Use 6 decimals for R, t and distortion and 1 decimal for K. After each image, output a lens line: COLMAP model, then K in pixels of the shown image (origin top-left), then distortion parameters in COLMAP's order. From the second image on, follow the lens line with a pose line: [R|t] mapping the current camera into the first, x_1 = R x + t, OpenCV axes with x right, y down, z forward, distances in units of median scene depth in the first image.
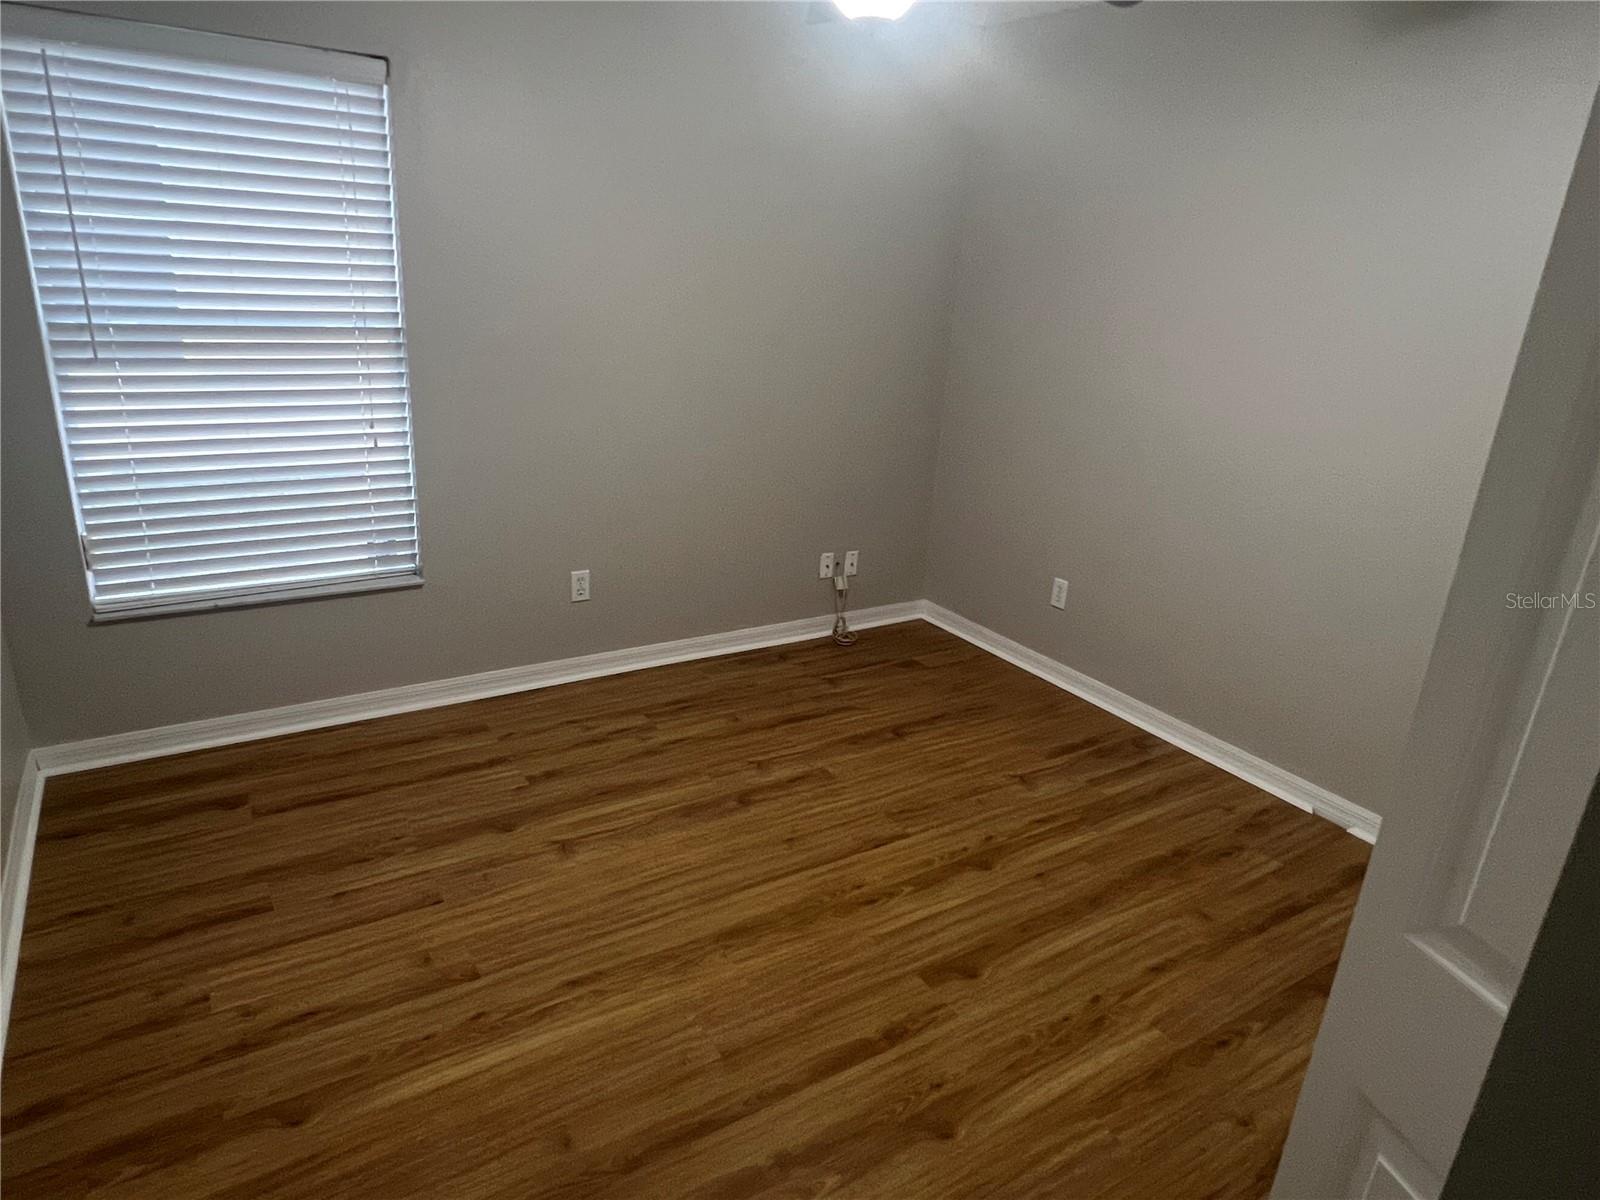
lens RADIAL K [[977.7, 0, 789.9], [0, 977.7, 595.5], [0, 0, 1]] dist [-0.004525, -0.002085]
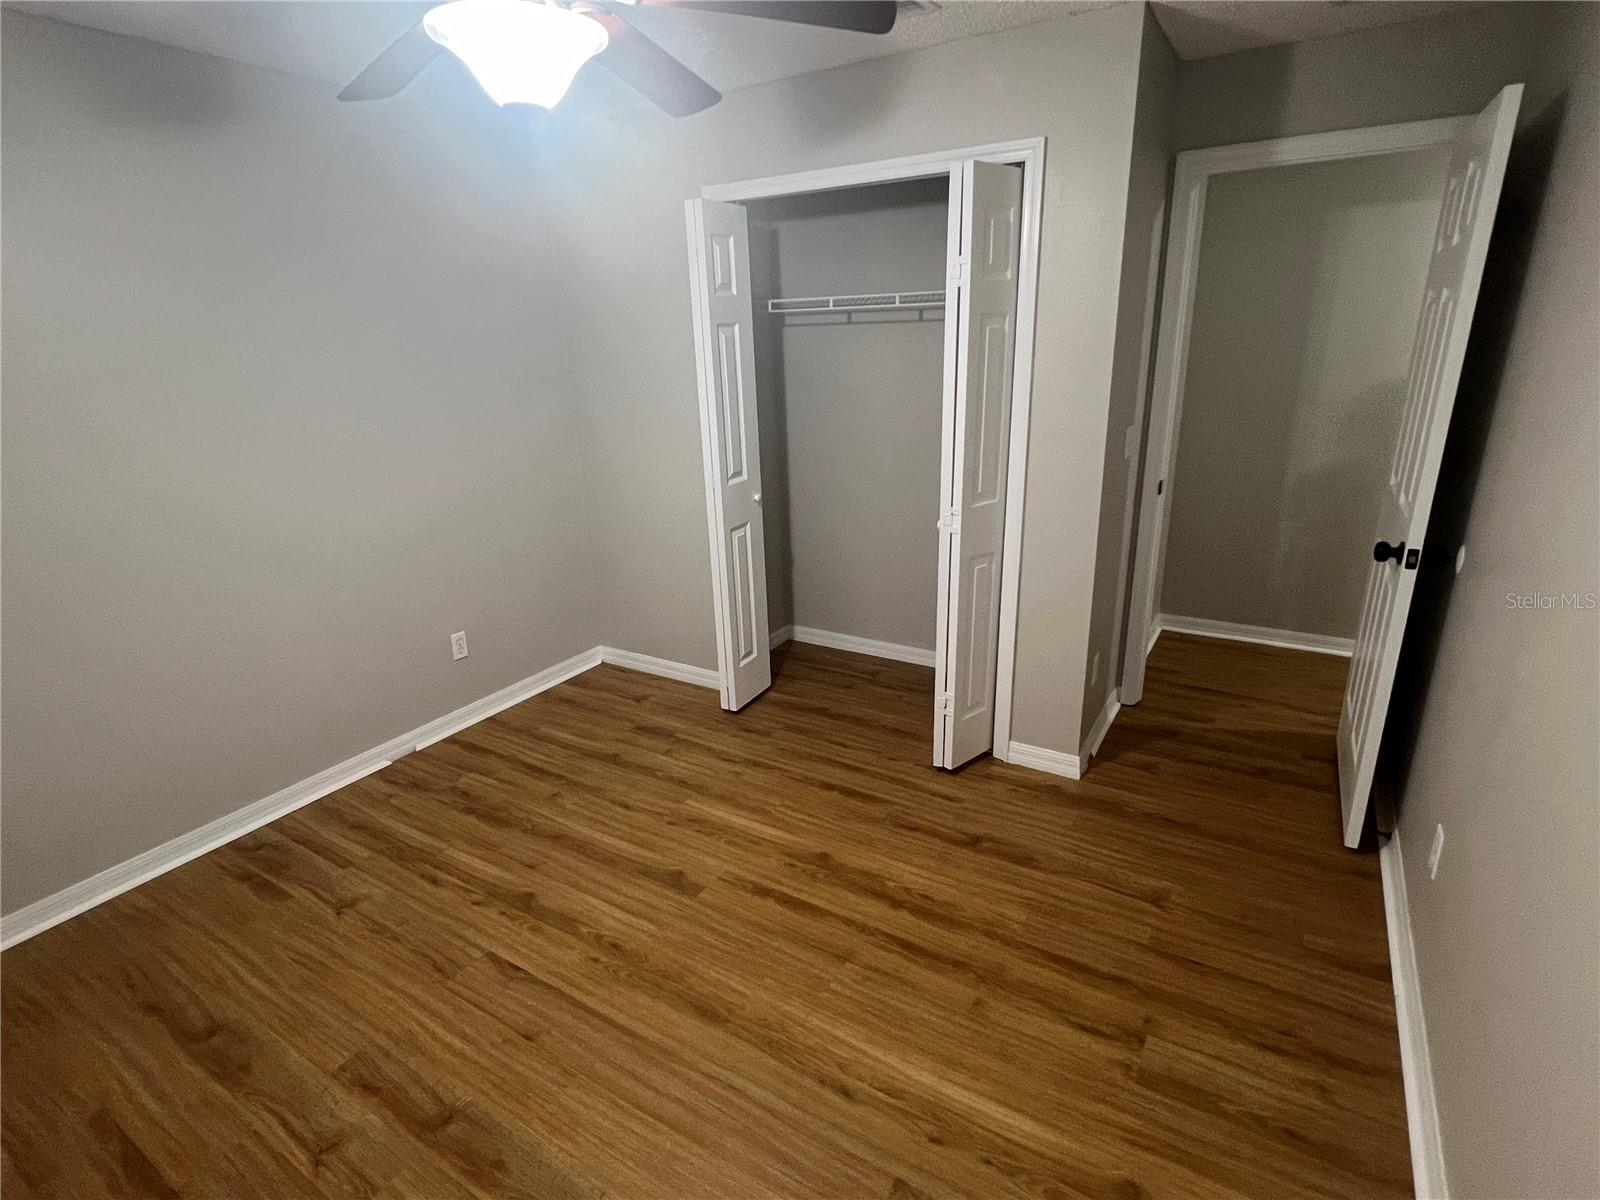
lens RADIAL K [[809.2, 0, 795.2], [0, 809.2, 606.6], [0, 0, 1]] dist [-0.003568, 0.000024]
pose [[-0.436350, -0.333458, 0.835706, -0.659171], [0.299972, 0.821745, 0.484512, -0.384999], [-0.848301, 0.462105, -0.258541, 0.945315]]
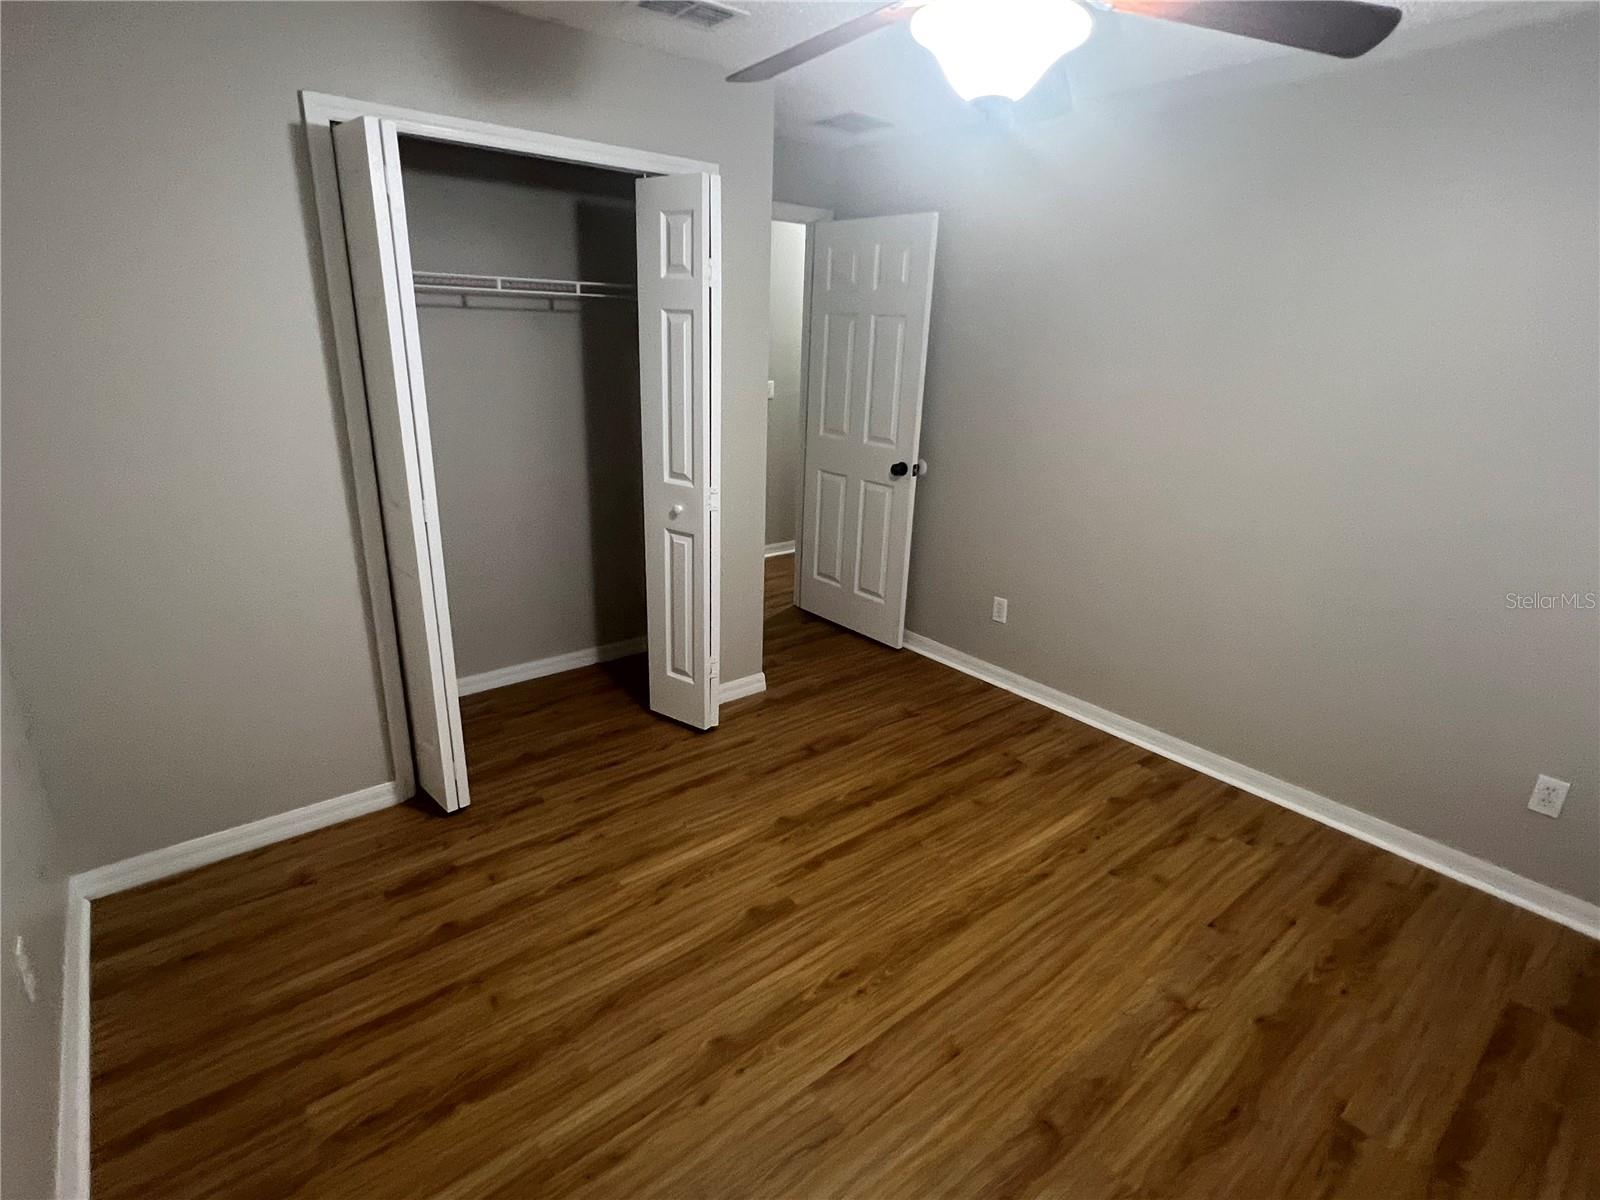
lens RADIAL K [[809.2, 0, 791.6], [0, 809.2, 597.3], [0, 0, 1]] dist [-0.003568, 0.000024]
pose [[-0.988722, -0.046803, -0.142263, 0.291087], [-0.124008, 0.788458, 0.602458, -0.517108], [0.083972, 0.613305, -0.785370, 1.498964]]
